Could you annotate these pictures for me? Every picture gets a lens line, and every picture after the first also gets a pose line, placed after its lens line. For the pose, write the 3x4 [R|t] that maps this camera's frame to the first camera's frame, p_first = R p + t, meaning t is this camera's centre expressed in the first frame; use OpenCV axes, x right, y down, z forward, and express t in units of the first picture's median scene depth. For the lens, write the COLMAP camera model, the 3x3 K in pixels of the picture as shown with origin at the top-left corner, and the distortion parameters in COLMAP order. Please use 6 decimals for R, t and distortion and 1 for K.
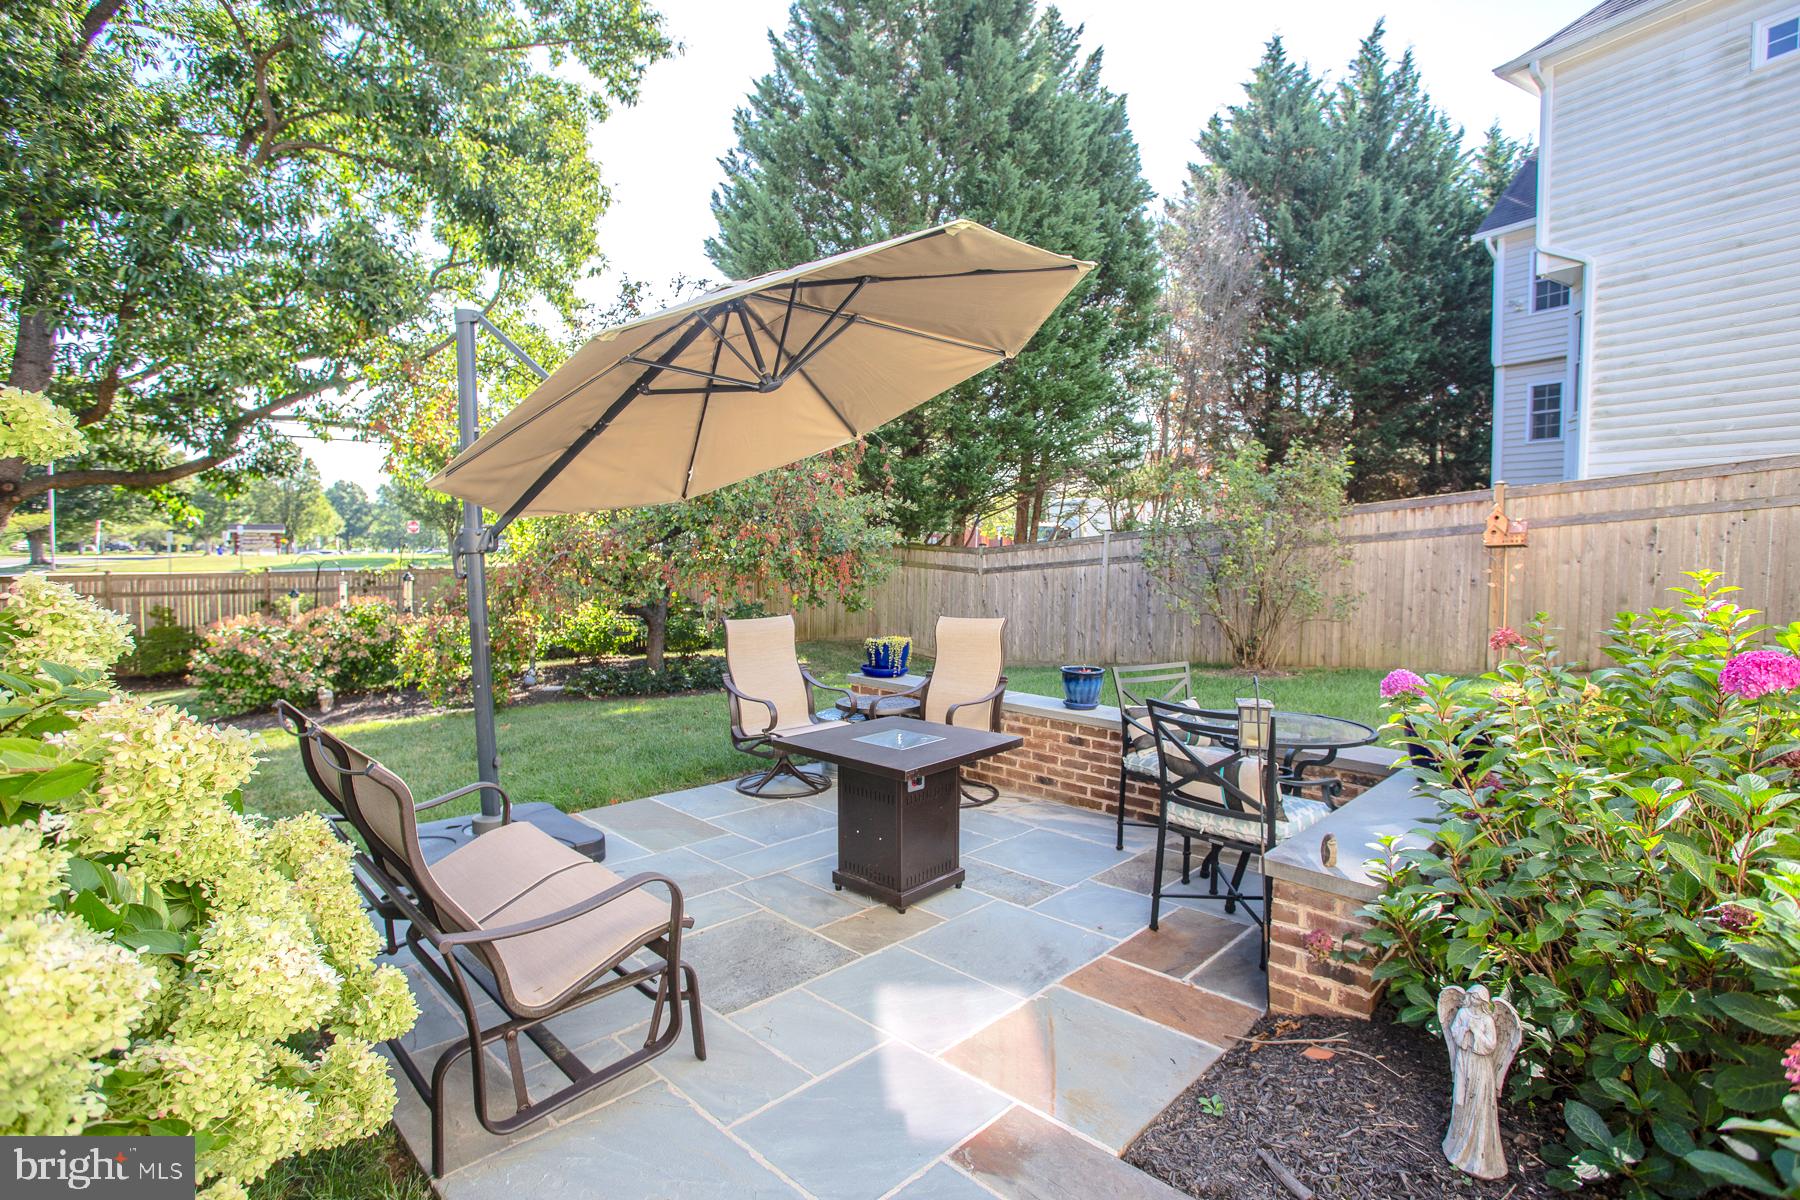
lens RADIAL K [[920.8, 0, 900.0], [0, 920.8, 600.0], [0, 0, 1]] dist [-0.004057, -0.000201]
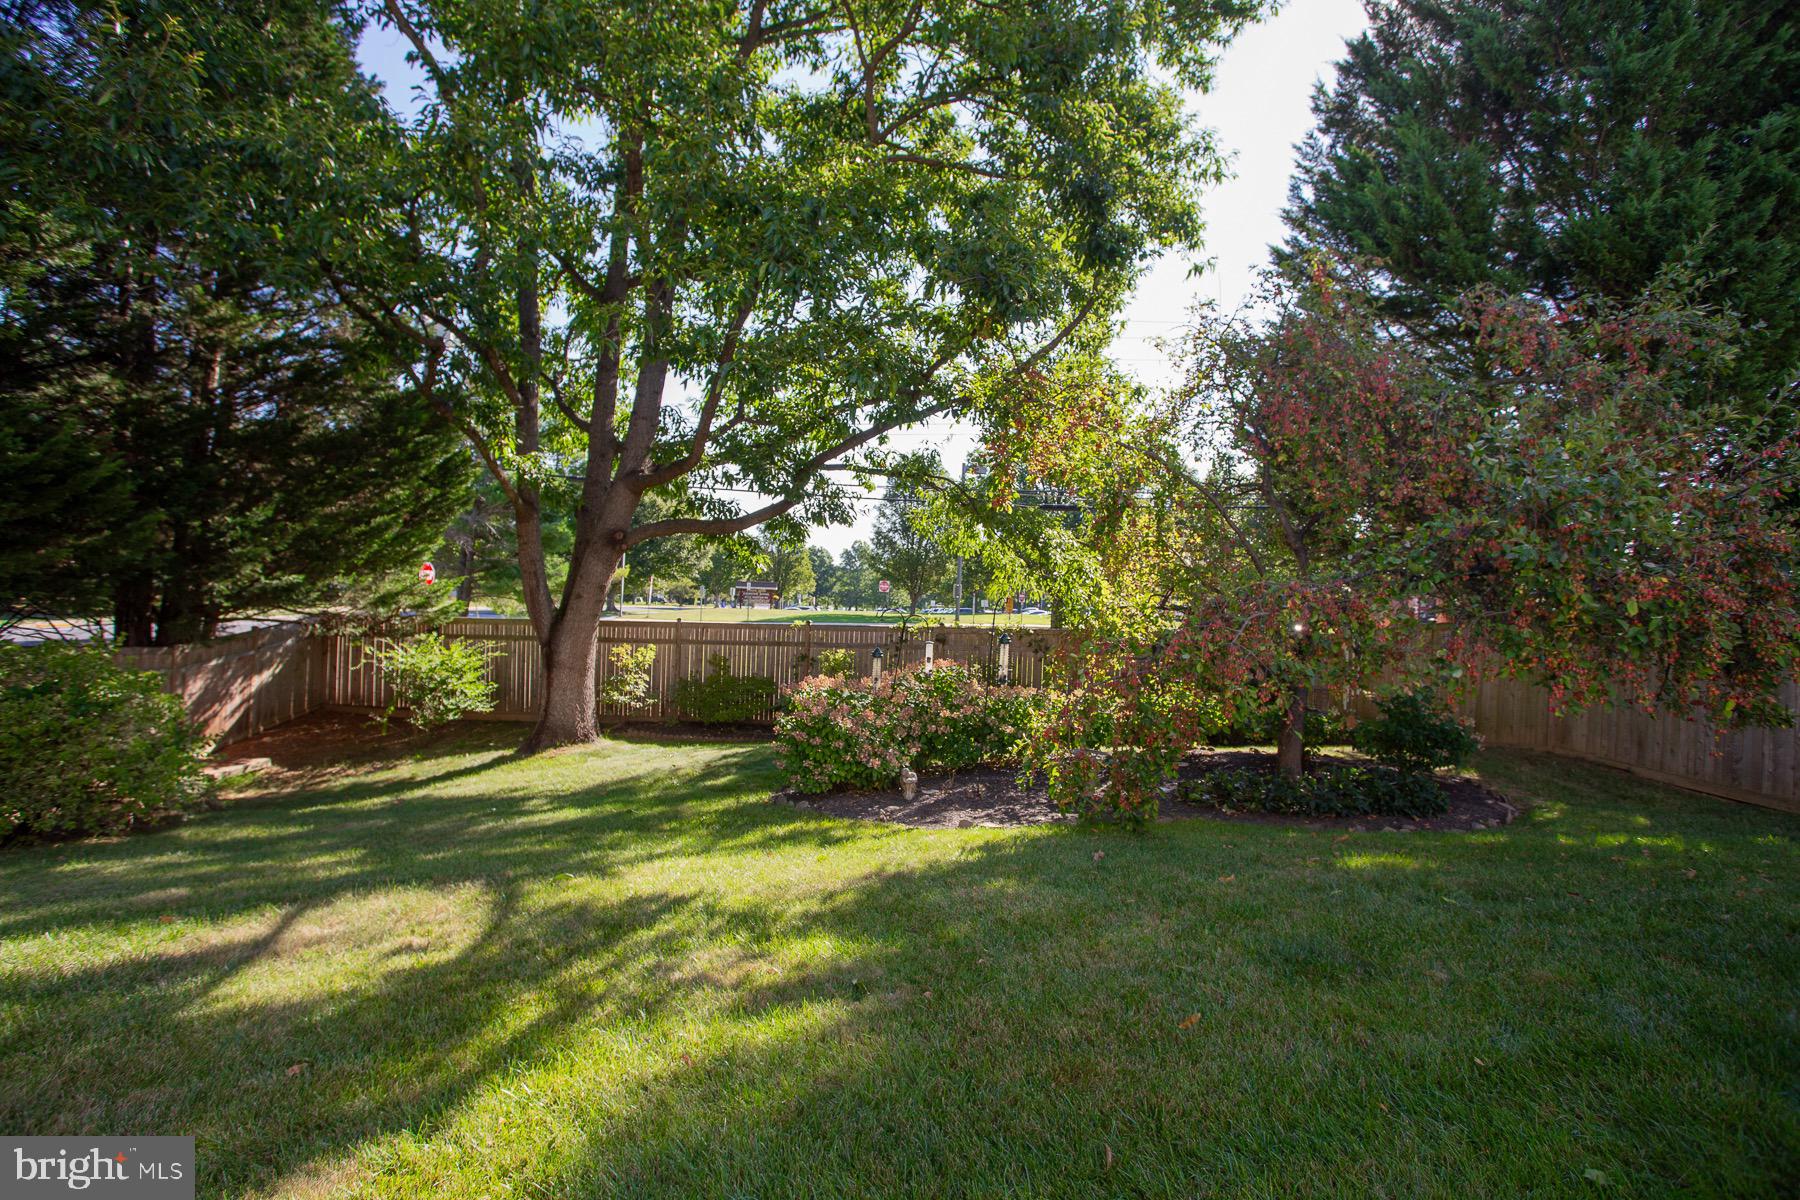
lens RADIAL K [[939.1, 0, 900.0], [0, 939.1, 600.0], [0, 0, 1]] dist [0.001623, 0.000290]
pose [[0.900642, 0.023903, -0.433905, -0.172349], [-0.054902, 0.996744, -0.059048, -0.003286], [0.431080, 0.077003, 0.899022, 0.146452]]
